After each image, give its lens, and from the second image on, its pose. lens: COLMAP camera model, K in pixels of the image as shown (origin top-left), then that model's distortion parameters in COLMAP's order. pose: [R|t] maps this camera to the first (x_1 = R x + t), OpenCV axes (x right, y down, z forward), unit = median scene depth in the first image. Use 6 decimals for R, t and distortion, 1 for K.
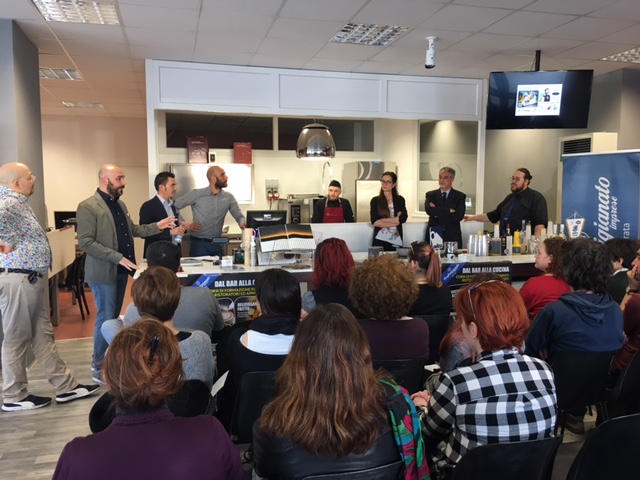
lens RADIAL K [[541.6, 0, 320.5], [0, 541.6, 226.4], [0, 0, 1]] dist [0.063671, 0.001542]
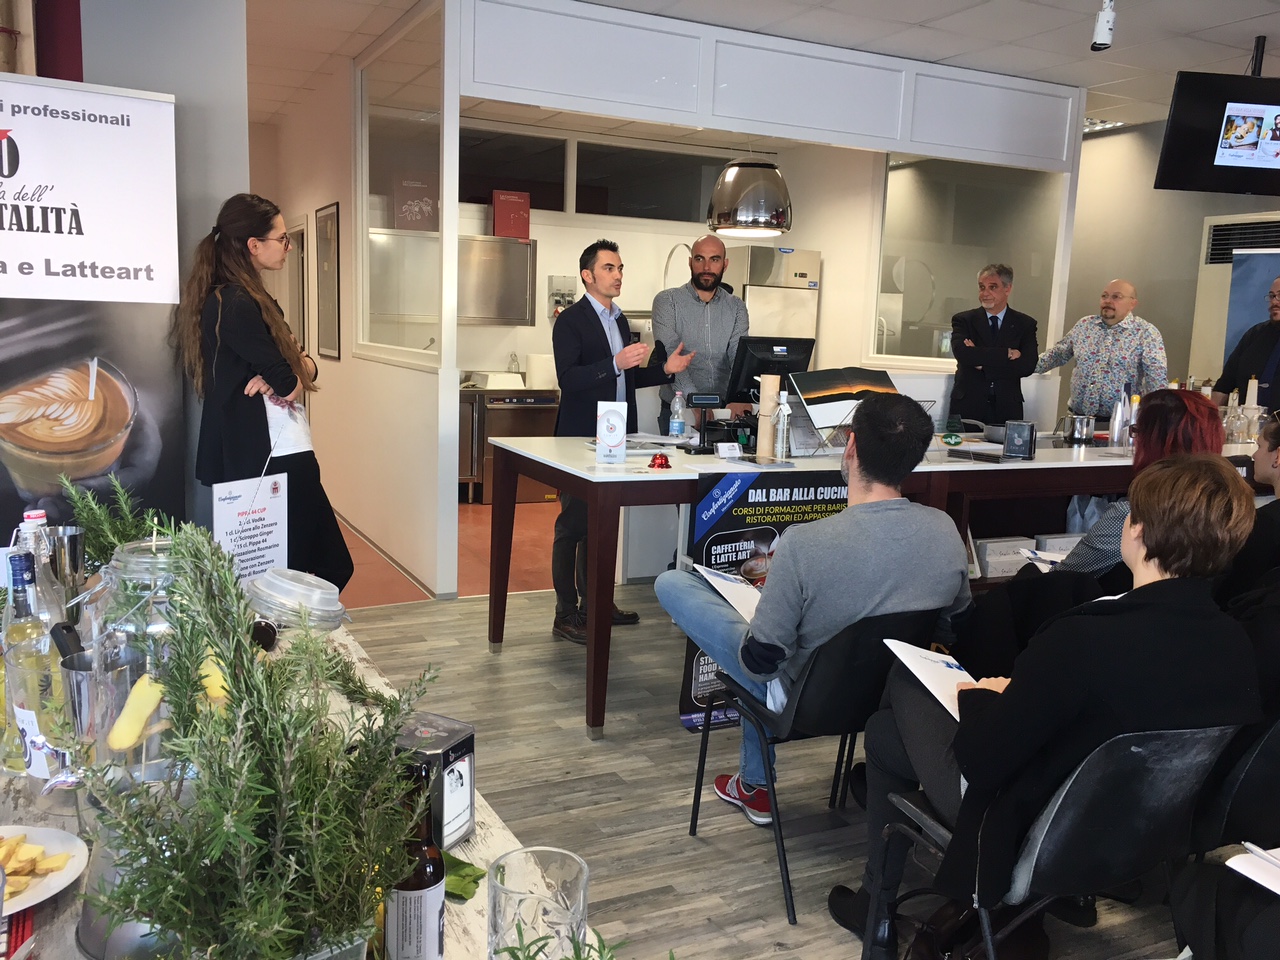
lens RADIAL K [[1092.2, 0, 640.0], [0, 1092.2, 480.0], [0, 0, 1]] dist [0.007656, -0.001364]
pose [[0.983248, 0.011073, 0.181937, -0.338950], [-0.026533, 0.996216, 0.082763, 0.015172], [-0.180332, -0.086204, 0.979821, 0.094191]]
